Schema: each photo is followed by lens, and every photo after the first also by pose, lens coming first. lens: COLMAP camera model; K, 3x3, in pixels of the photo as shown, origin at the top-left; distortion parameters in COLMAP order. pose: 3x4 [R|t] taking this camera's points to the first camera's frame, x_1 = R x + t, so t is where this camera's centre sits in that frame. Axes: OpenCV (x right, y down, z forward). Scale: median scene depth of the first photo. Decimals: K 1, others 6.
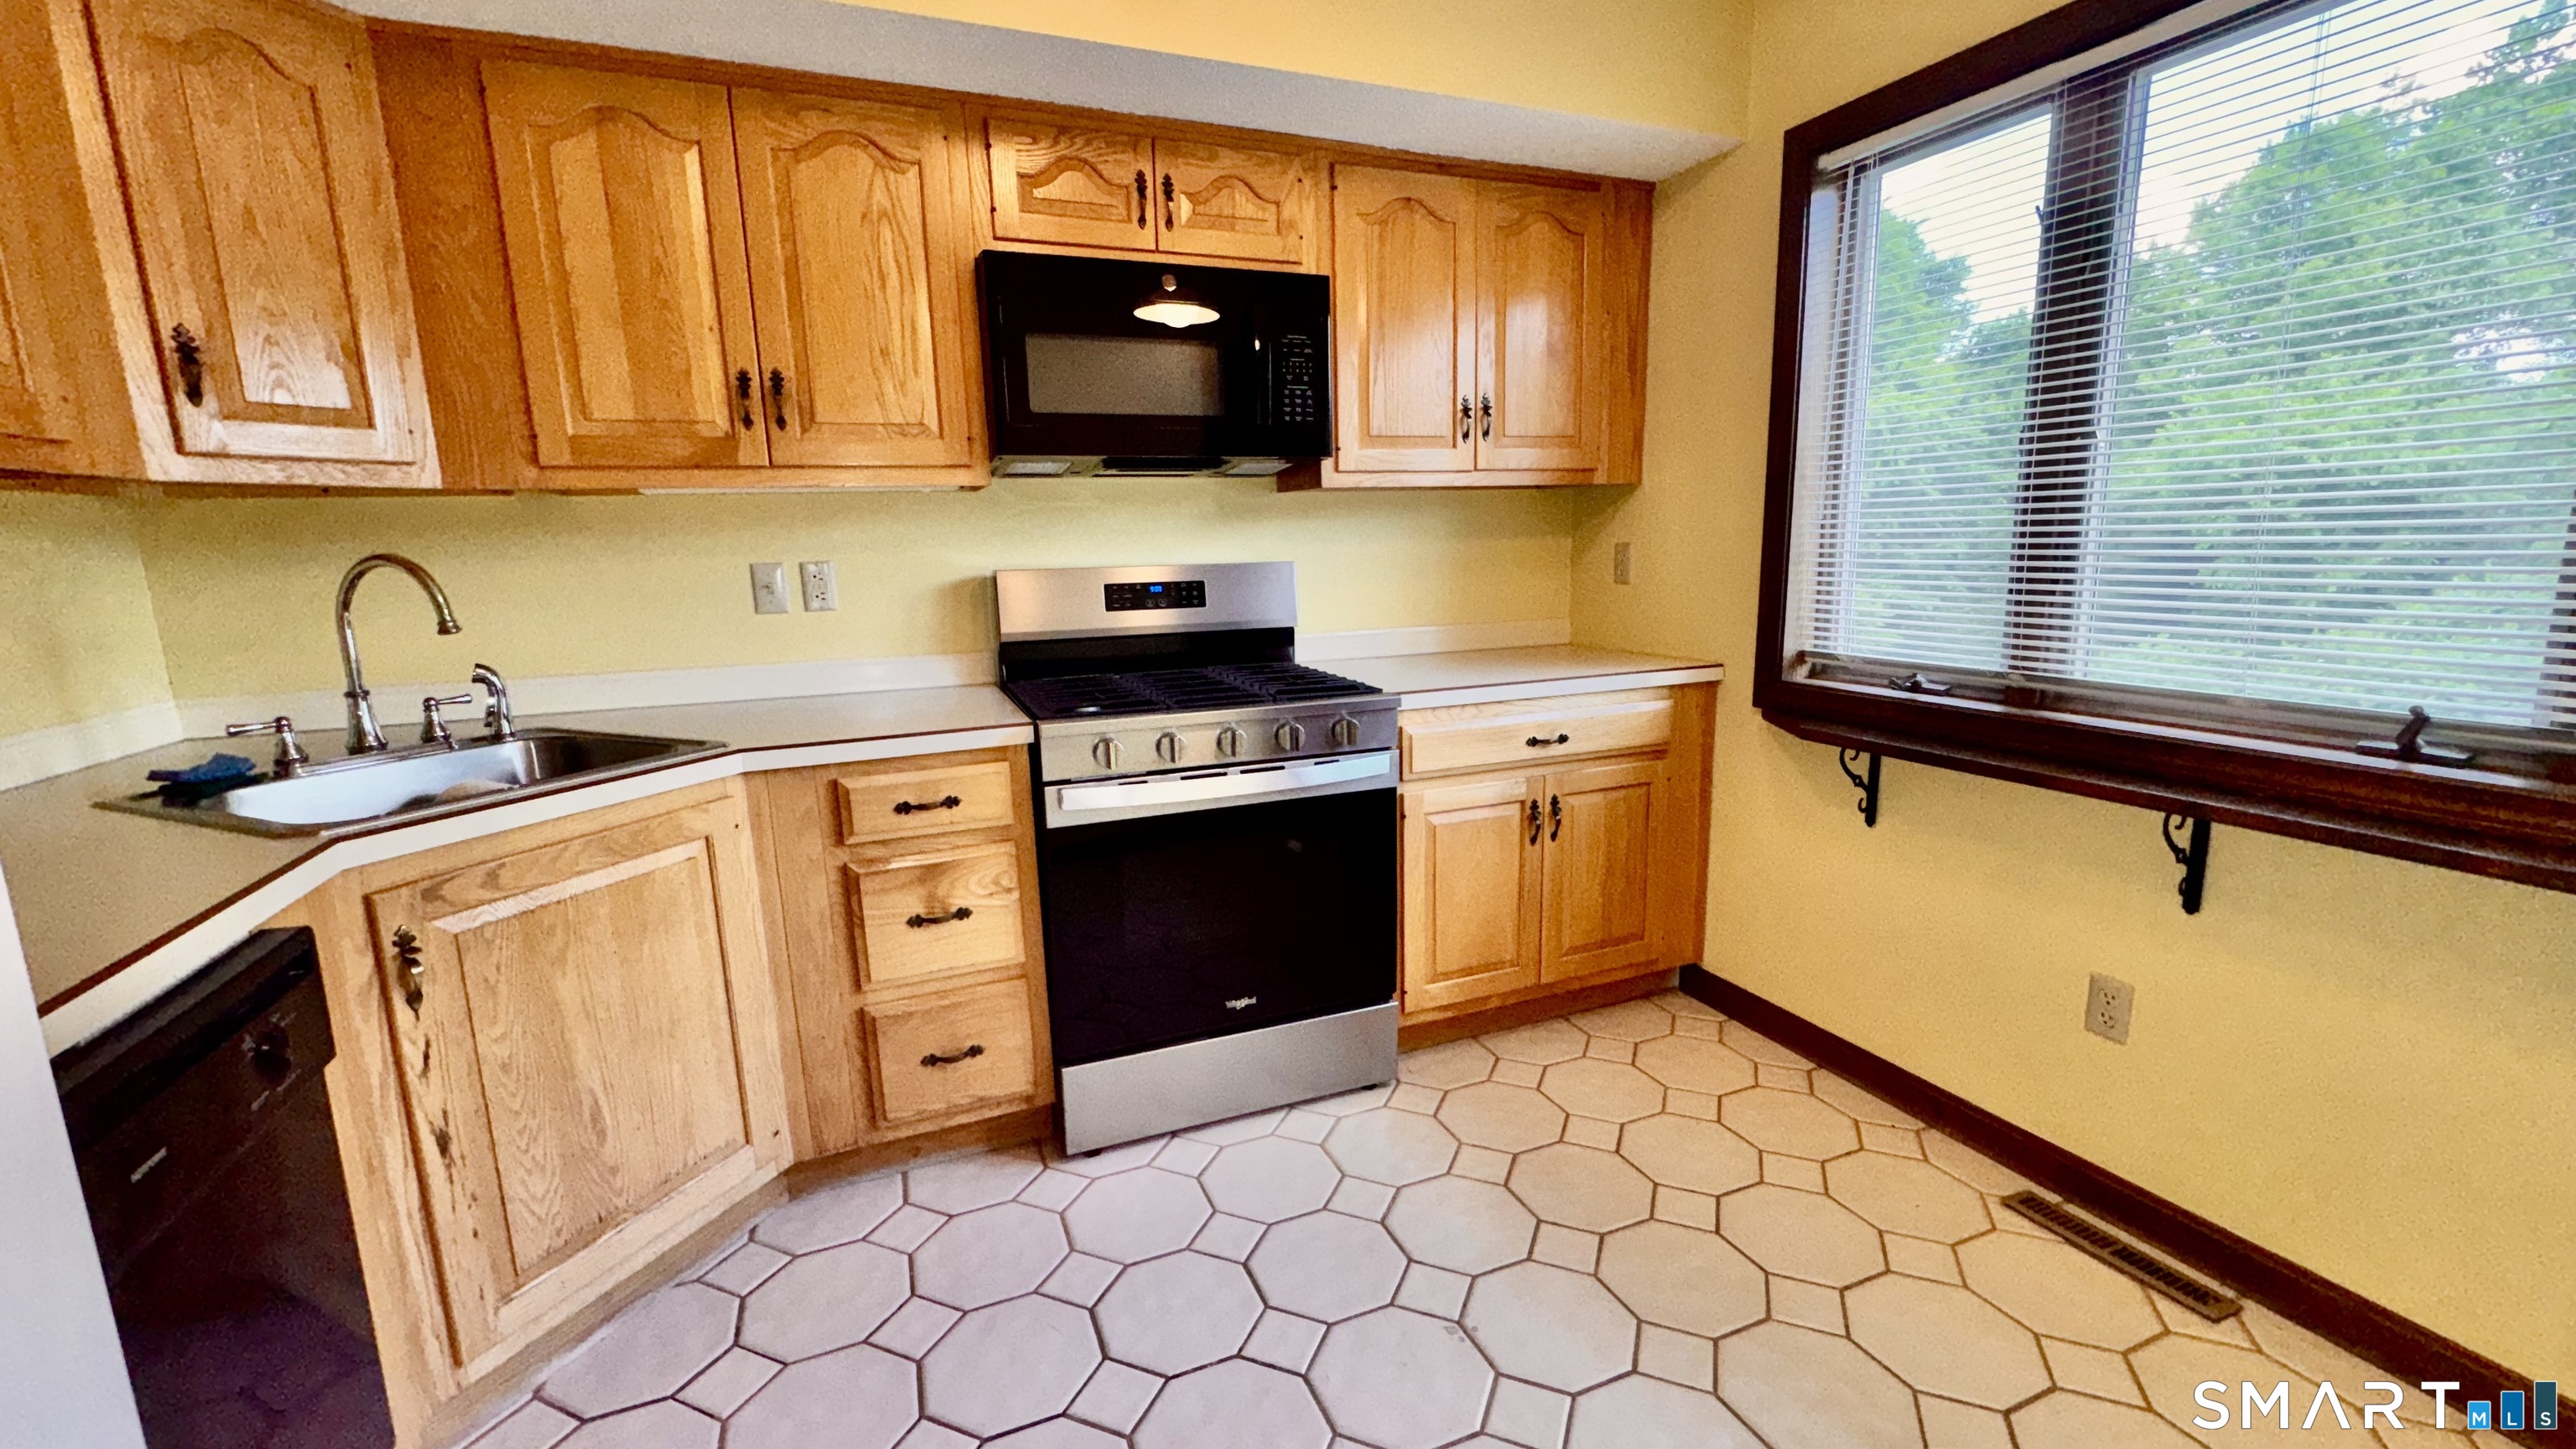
lens RADIAL K [[1024.8, 0, 1280.4], [0, 1024.8, 722.3], [0, 0, 1]] dist [-0.003278, -0.000506]
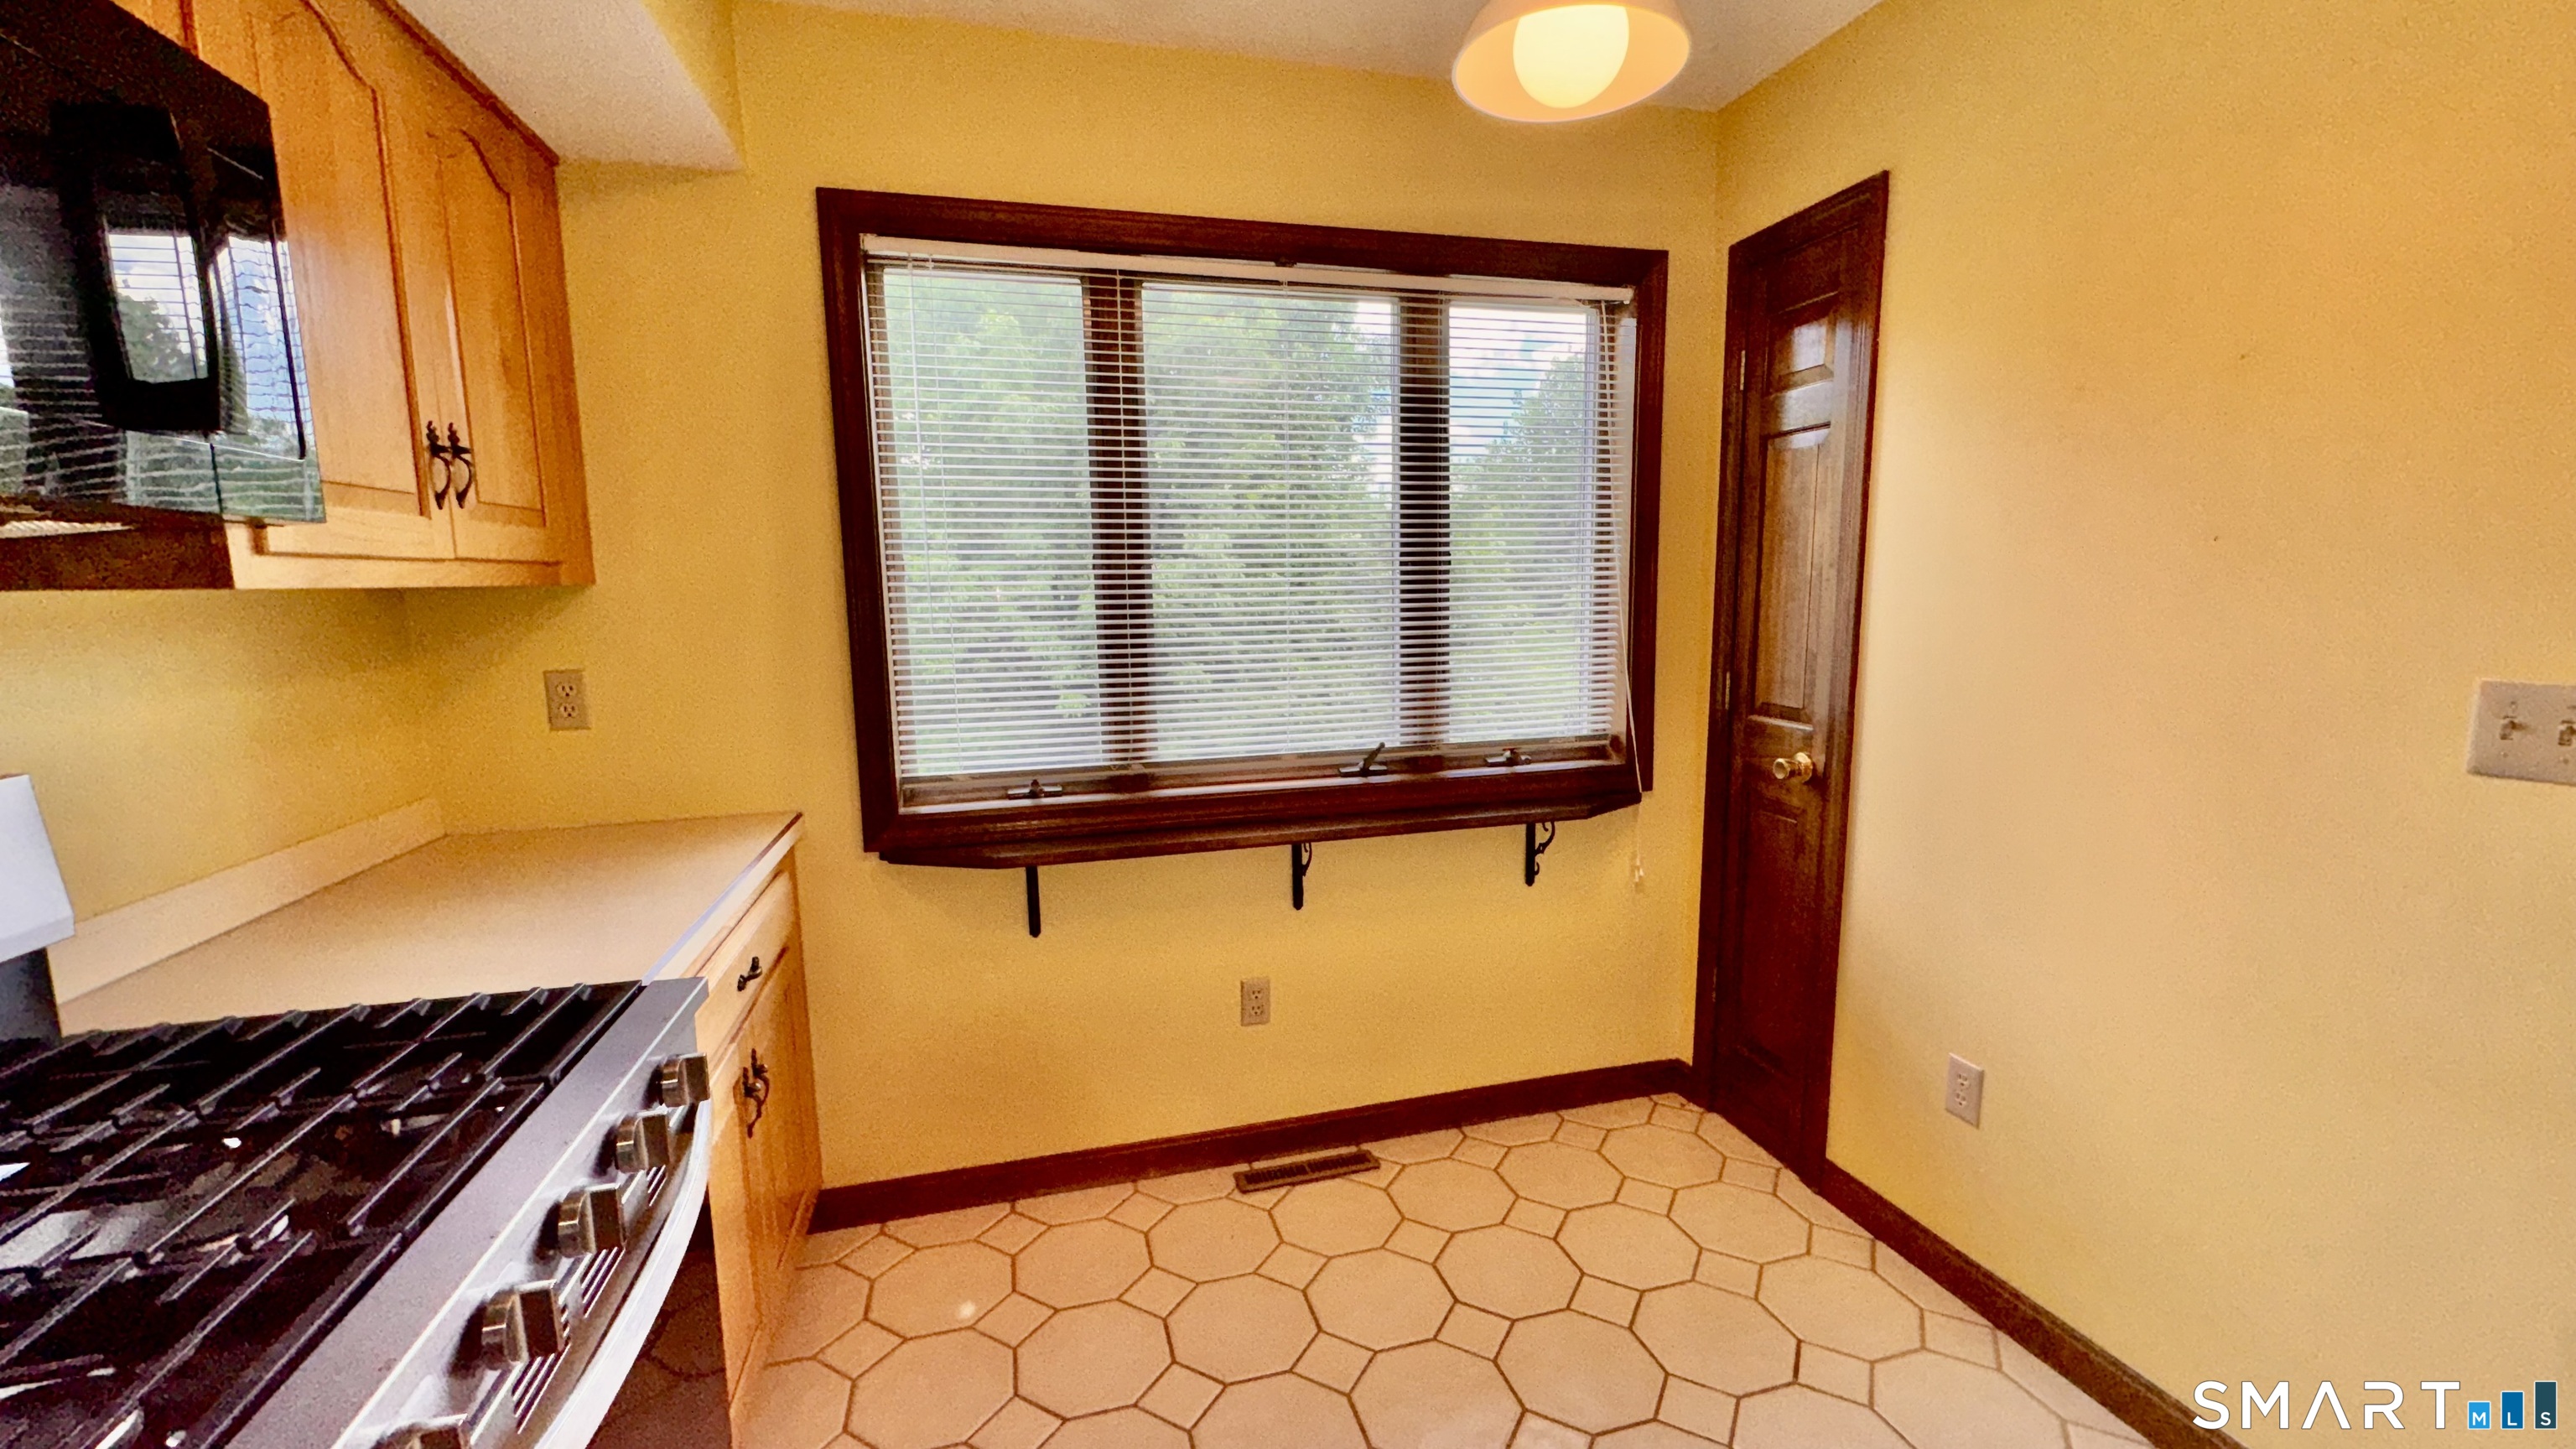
lens RADIAL K [[1024.8, 0, 1287.2], [0, 1024.8, 725.3], [0, 0, 1]] dist [-0.003278, -0.000506]
pose [[0.122688, -0.114569, 0.985810, -0.373779], [0.188538, 0.977916, 0.090188, -0.151412], [-0.974372, 0.174798, 0.141579, 0.613051]]
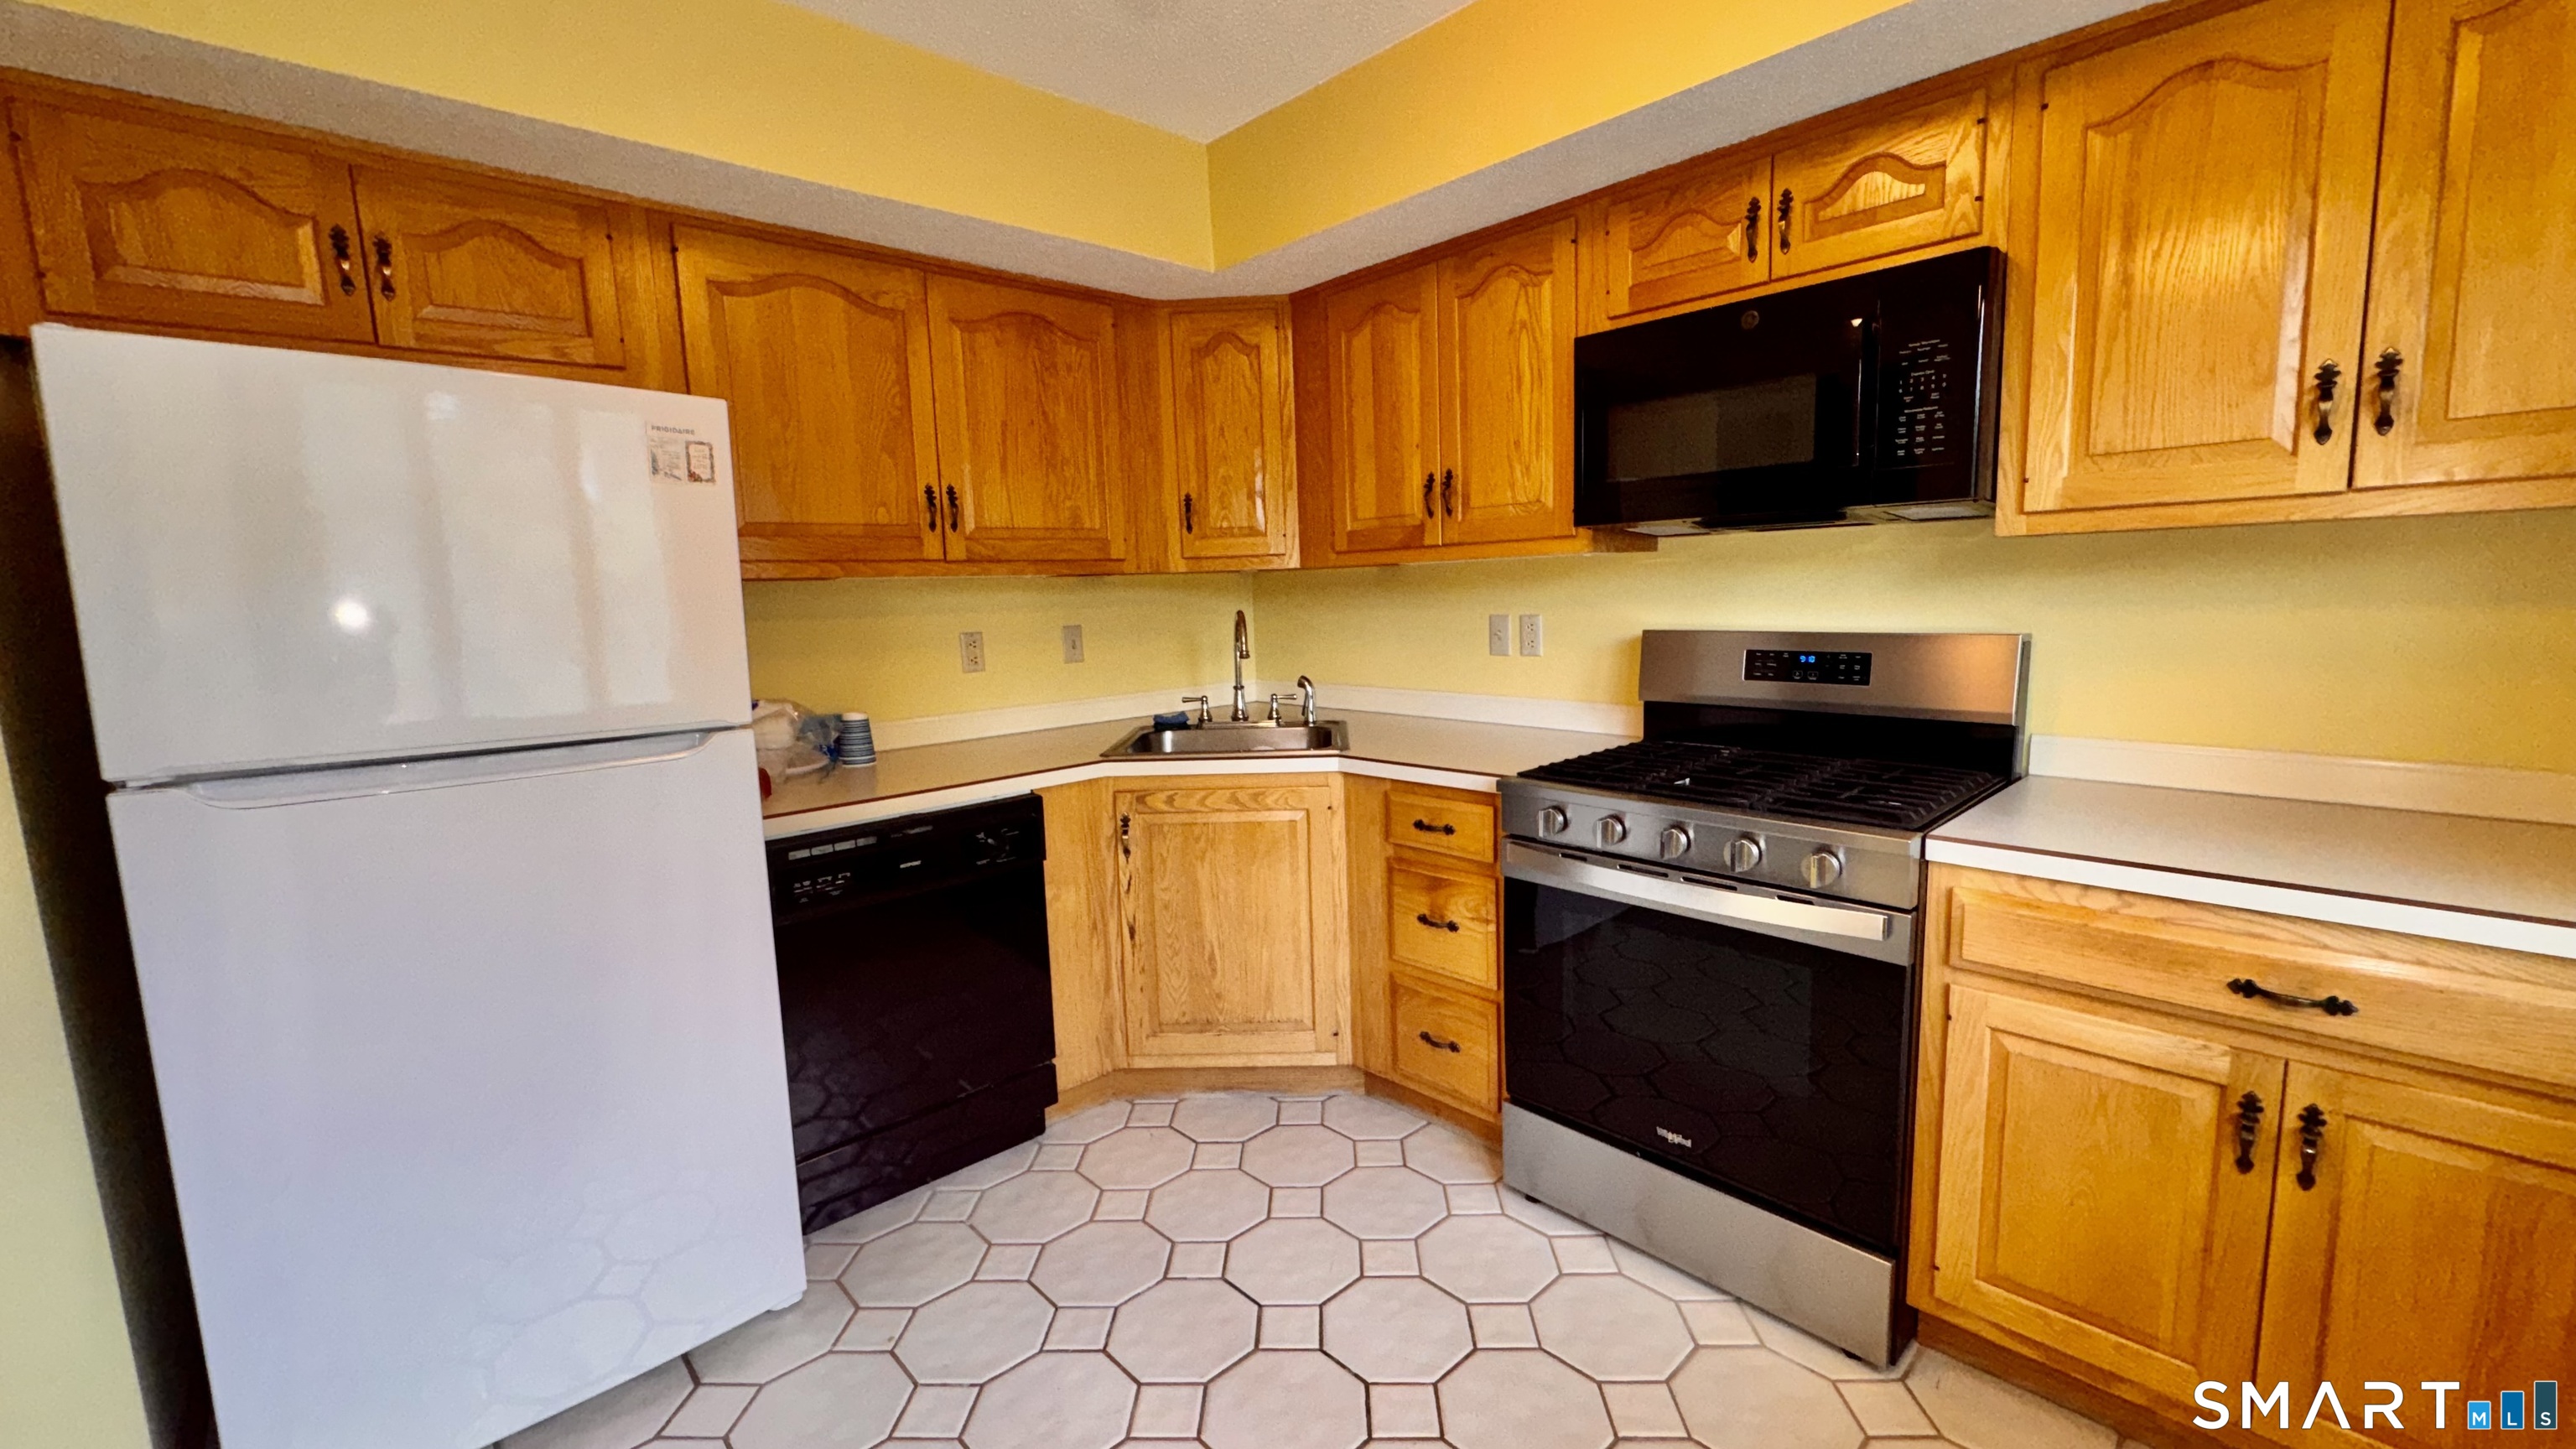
lens RADIAL K [[1024.8, 0, 1290.7], [0, 1024.8, 723.3], [0, 0, 1]] dist [-0.003278, -0.000506]
pose [[0.362720, 0.135901, -0.921935, 0.647636], [-0.140759, 0.985949, 0.089958, -0.117010], [0.921206, 0.097141, 0.376753, 0.357635]]
